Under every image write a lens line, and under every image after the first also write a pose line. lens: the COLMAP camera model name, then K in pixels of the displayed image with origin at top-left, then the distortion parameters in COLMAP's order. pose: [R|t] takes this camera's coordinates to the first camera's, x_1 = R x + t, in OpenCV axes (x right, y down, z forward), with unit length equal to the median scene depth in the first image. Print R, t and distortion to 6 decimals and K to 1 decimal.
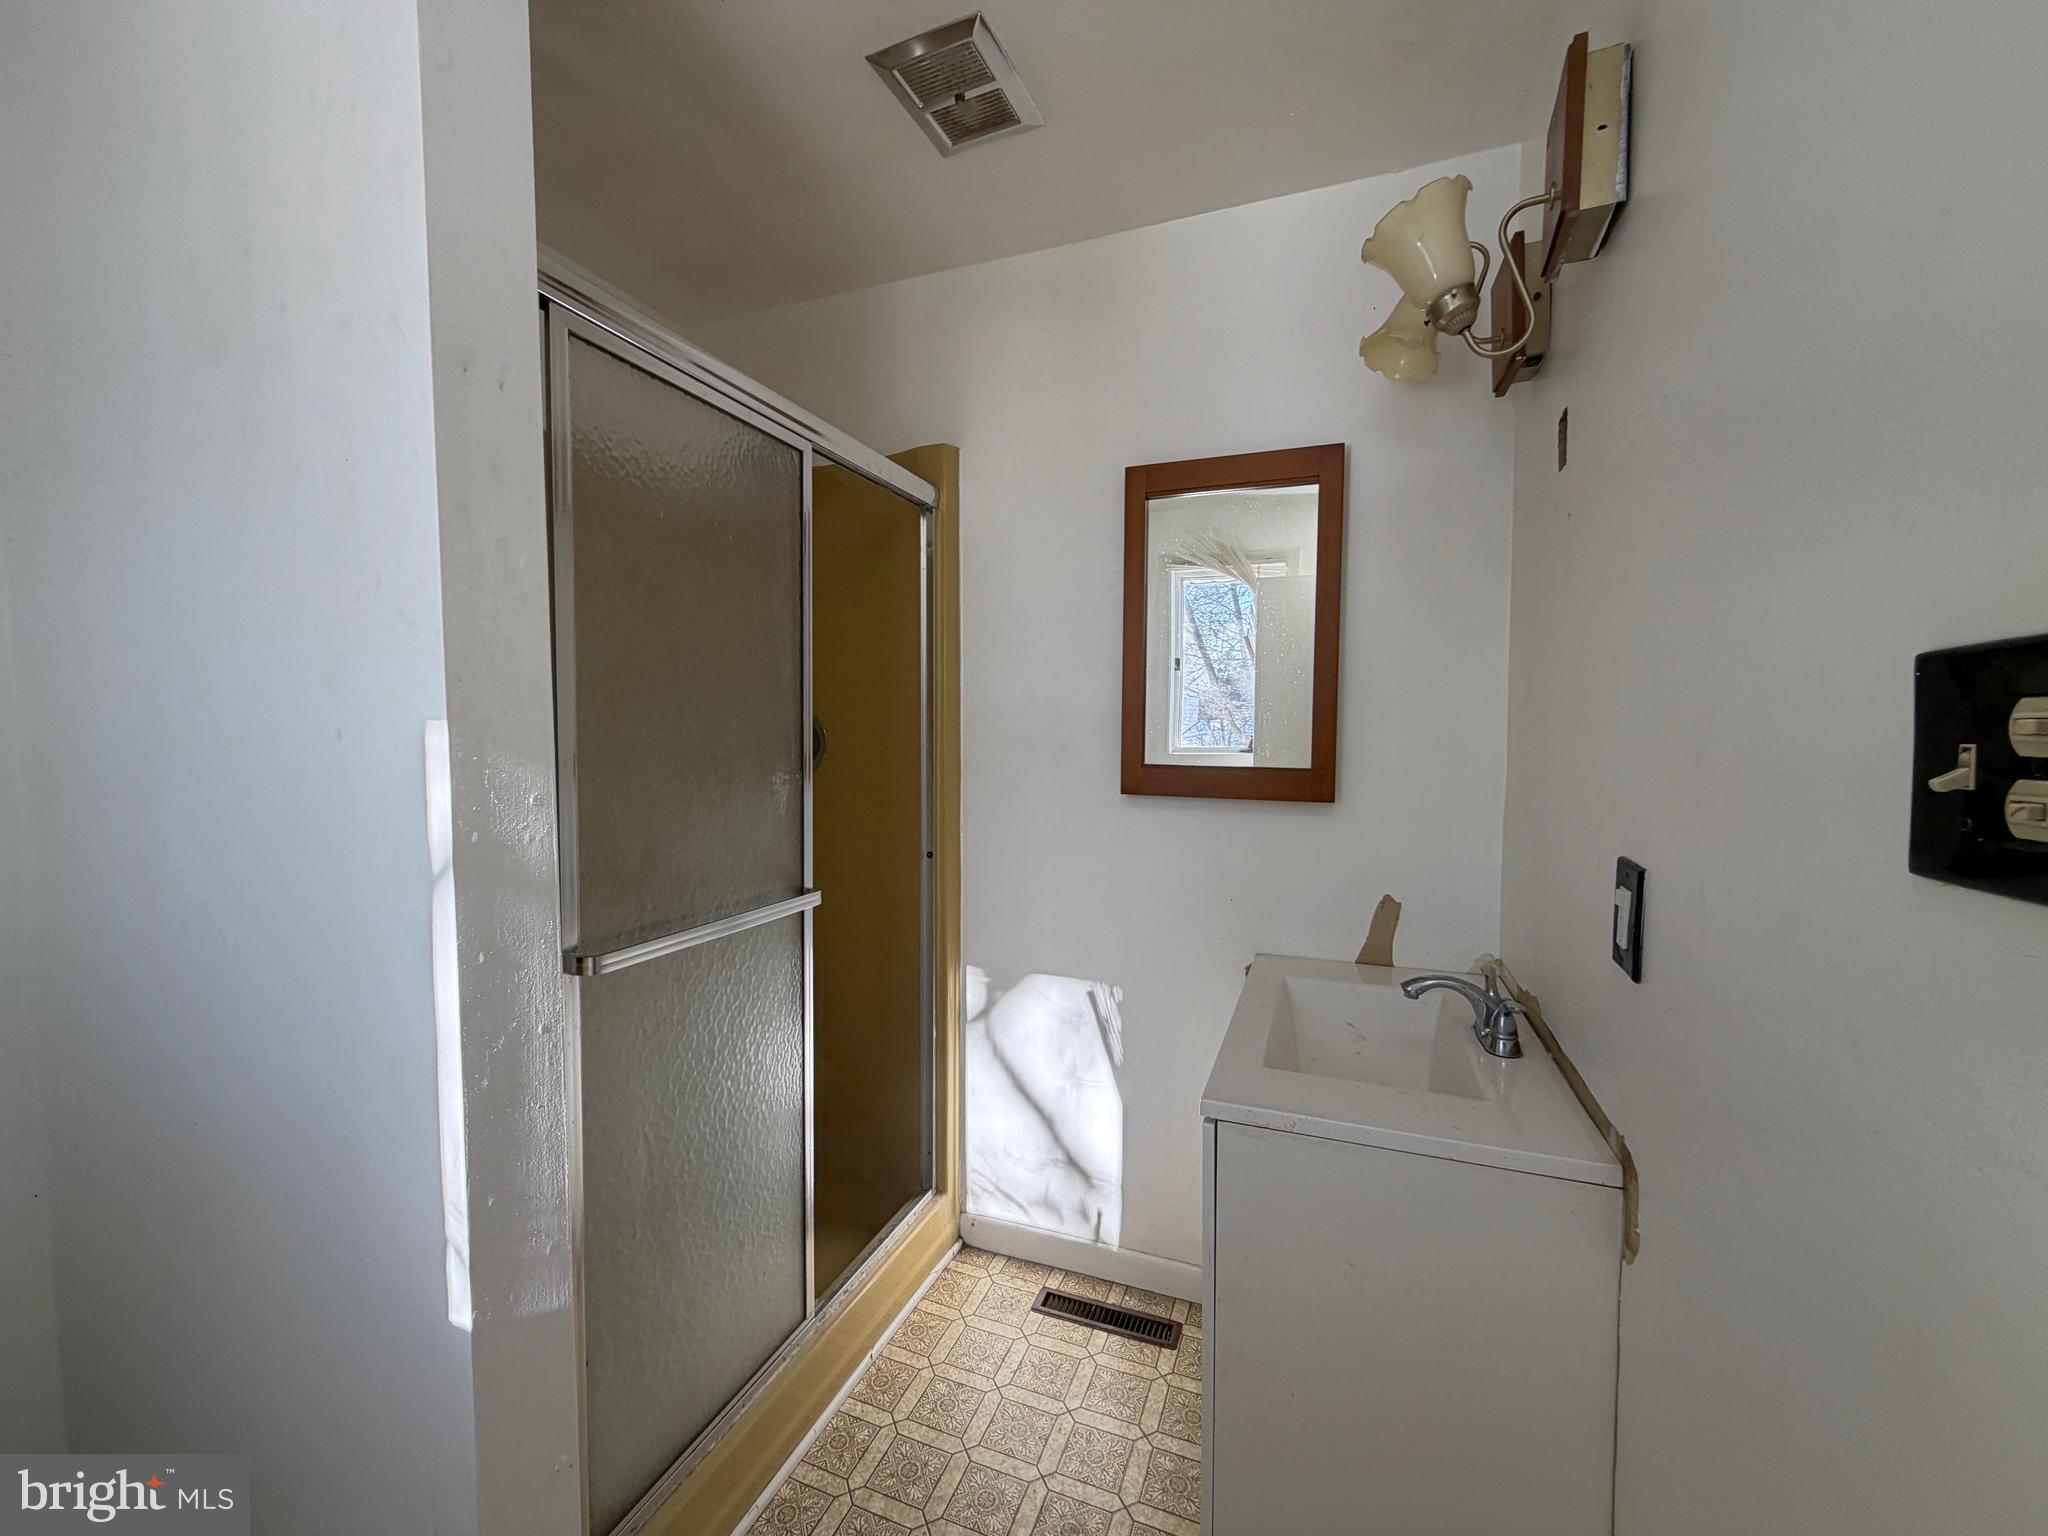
lens RADIAL K [[812.1, 0, 1019.6], [0, 812.1, 768.0], [0, 0, 1]] dist [0.000433, 0.000677]
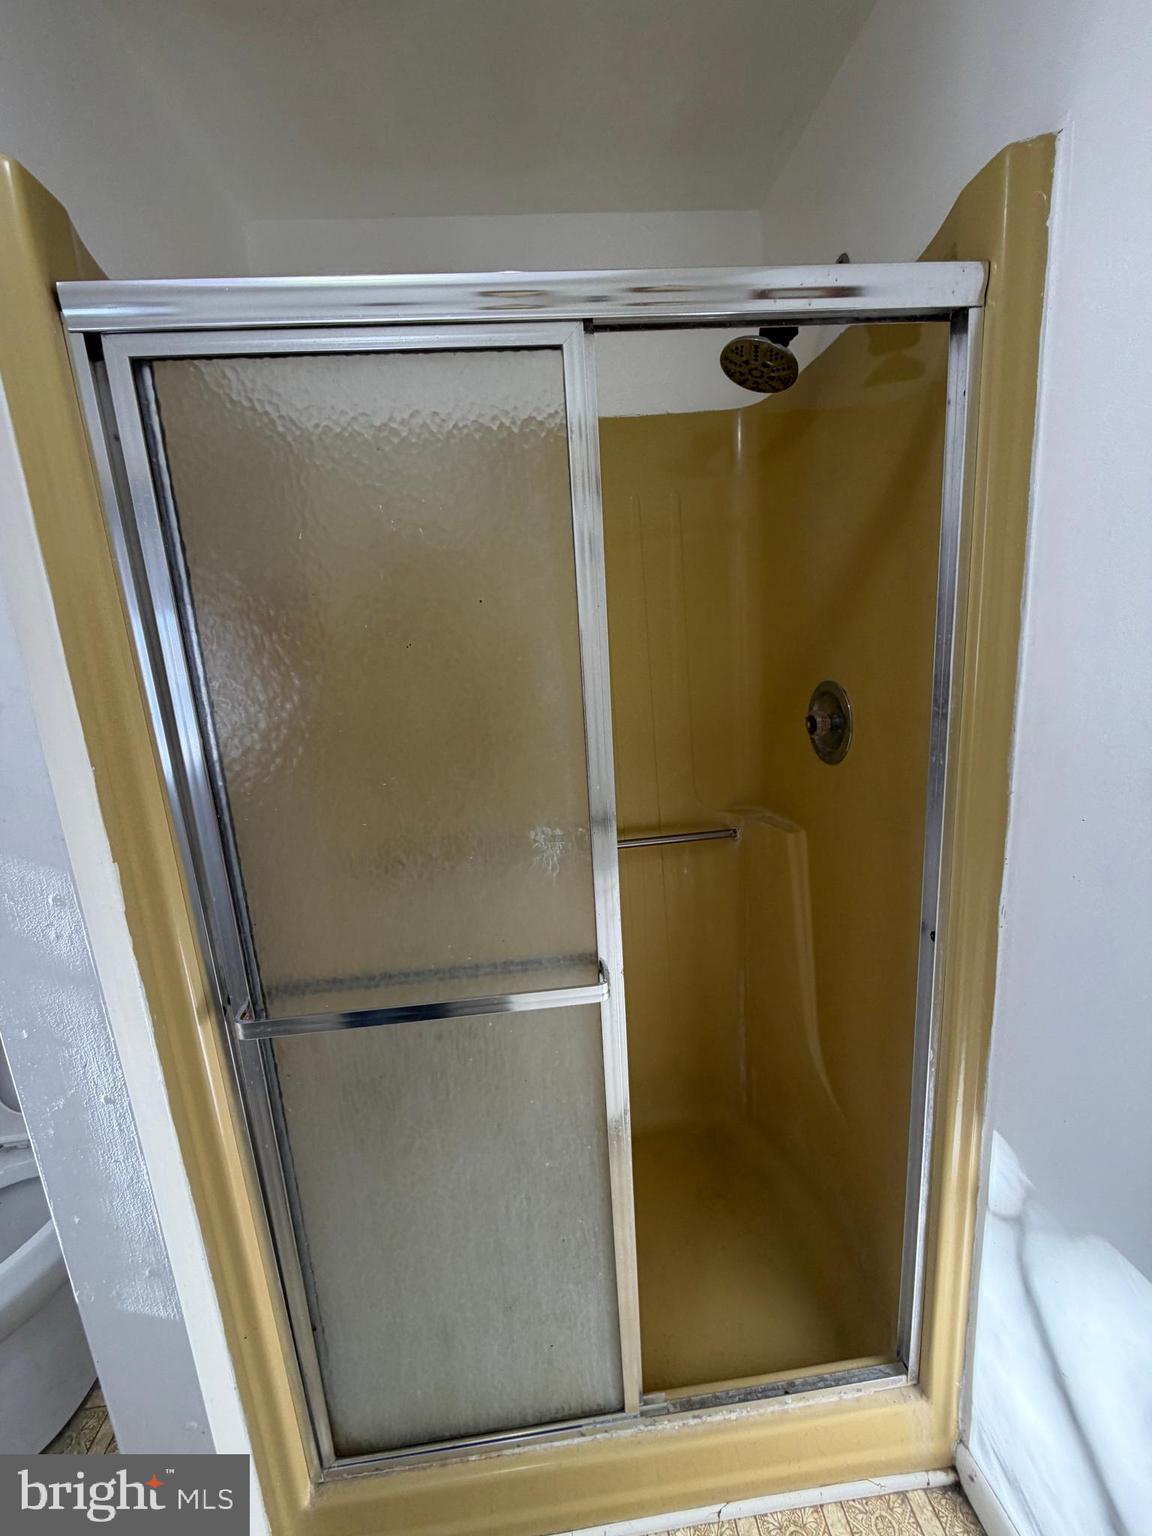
lens RADIAL K [[609.1, 0, 568.7], [0, 609.1, 764.7], [0, 0, 1]] dist [0.000433, 0.000677]
pose [[0.451240, 0.143188, -0.880840, 0.214843], [0.025981, 0.984517, 0.173351, -0.152324], [0.892024, -0.101108, 0.440533, 0.783040]]
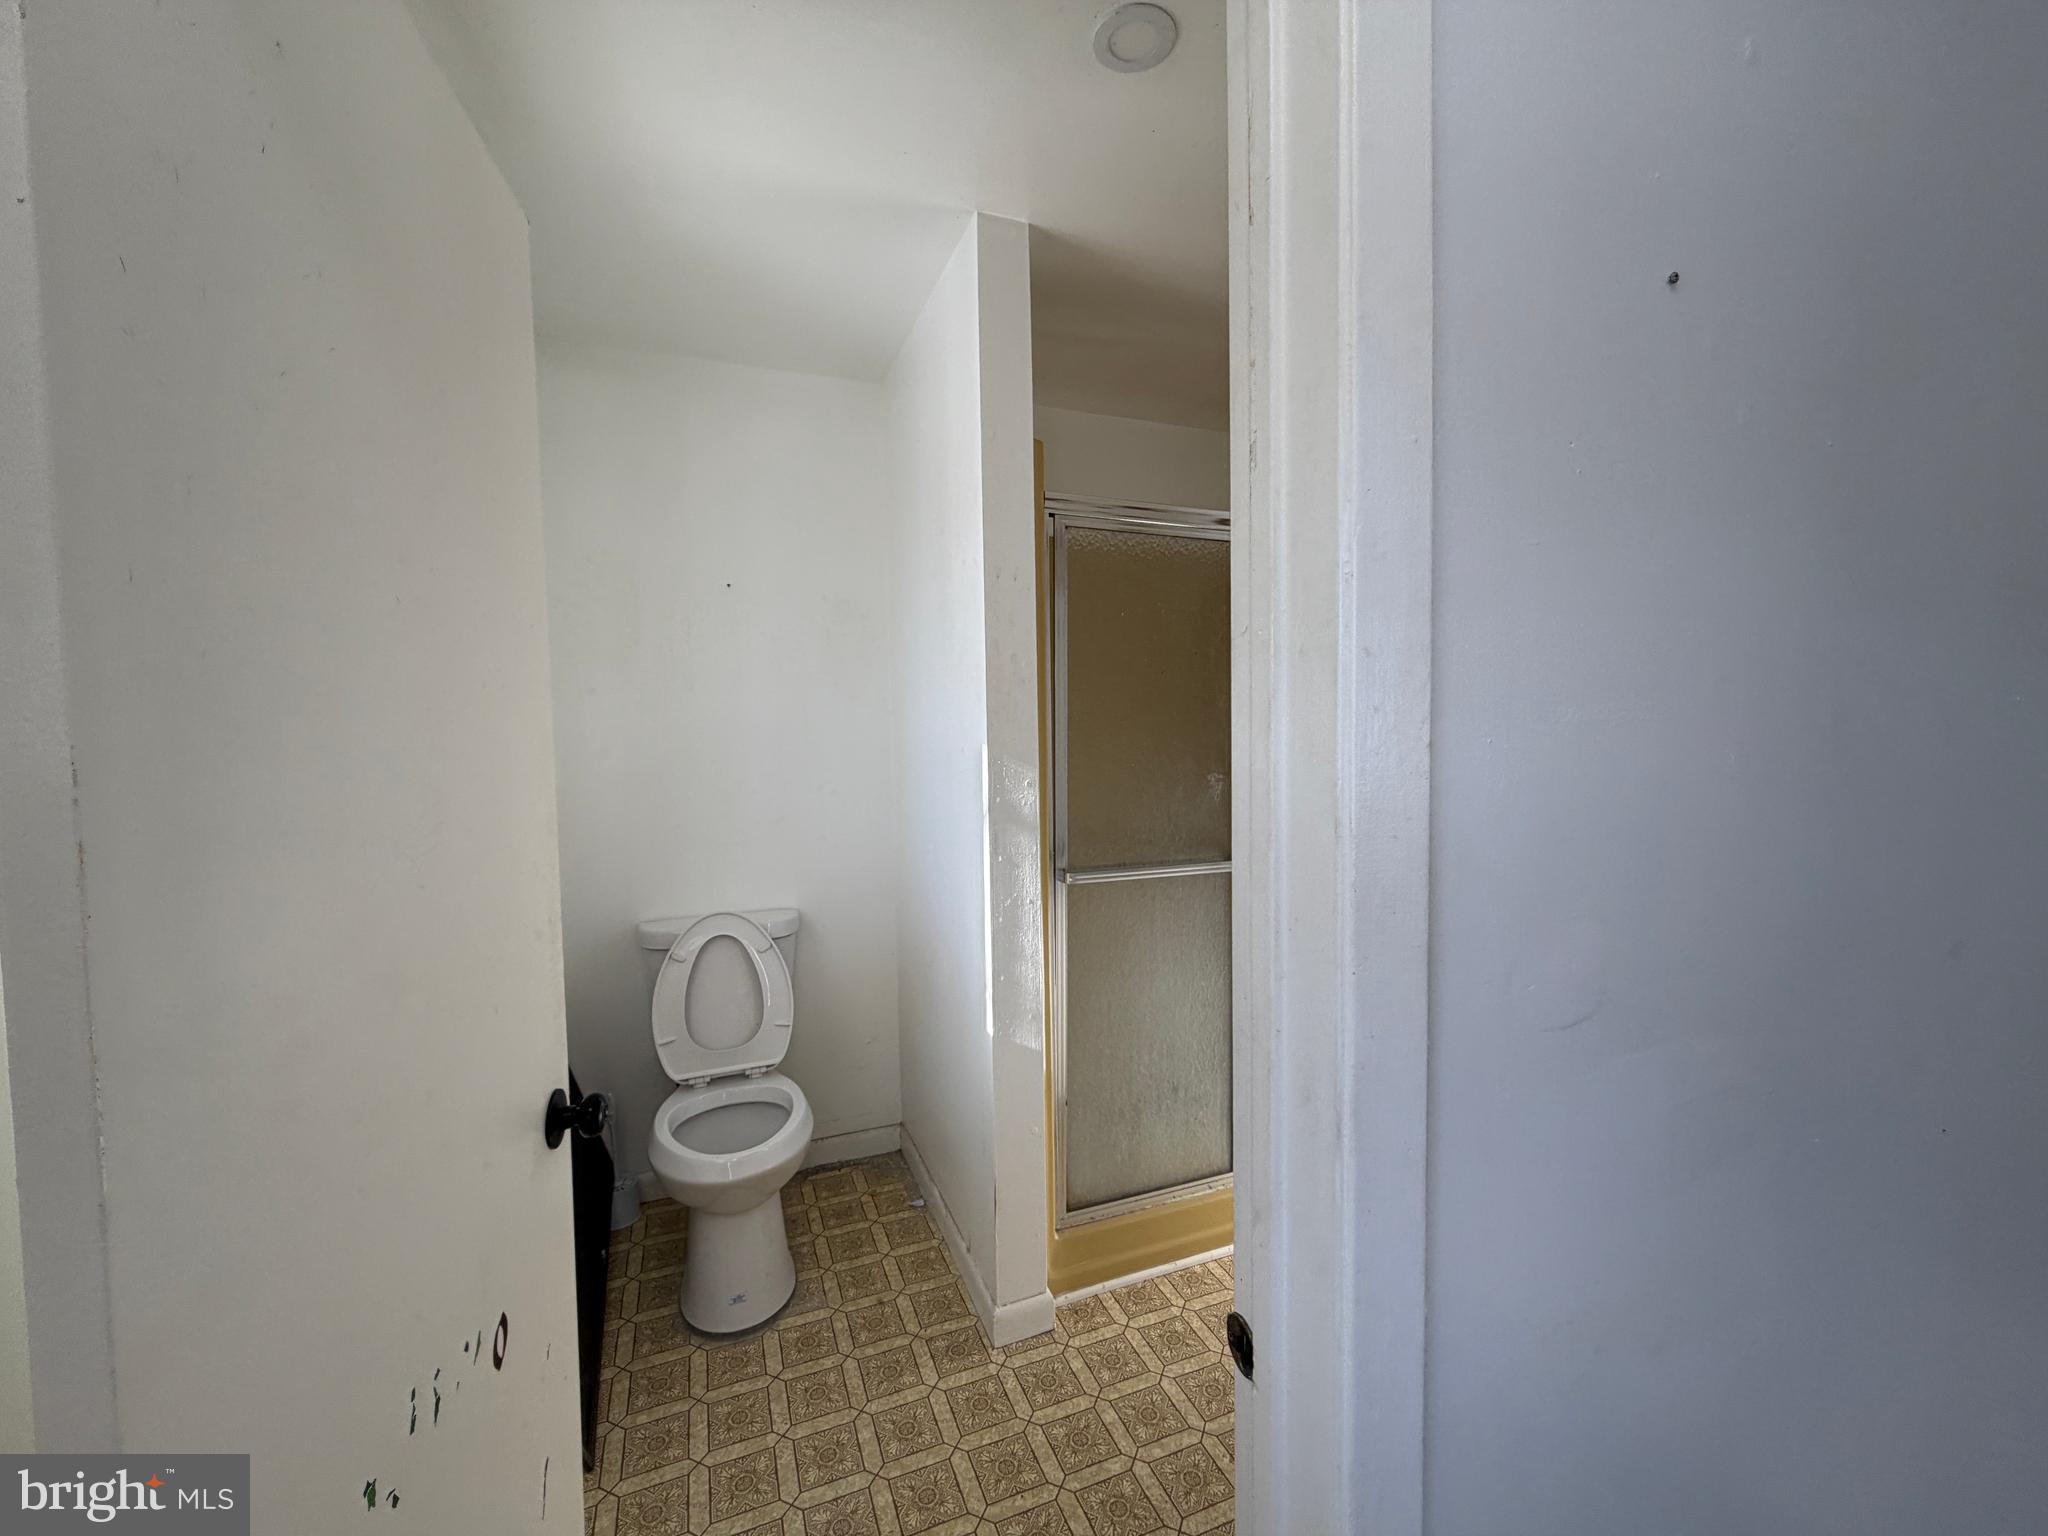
lens RADIAL K [[812.1, 0, 1019.6], [0, 812.1, 768.0], [0, 0, 1]] dist [0.000433, 0.000677]
pose [[0.687798, 0.026607, -0.725415, 0.505566], [-0.023305, 0.999622, 0.014568, -0.016197], [0.725528, 0.006886, 0.688158, -0.227159]]
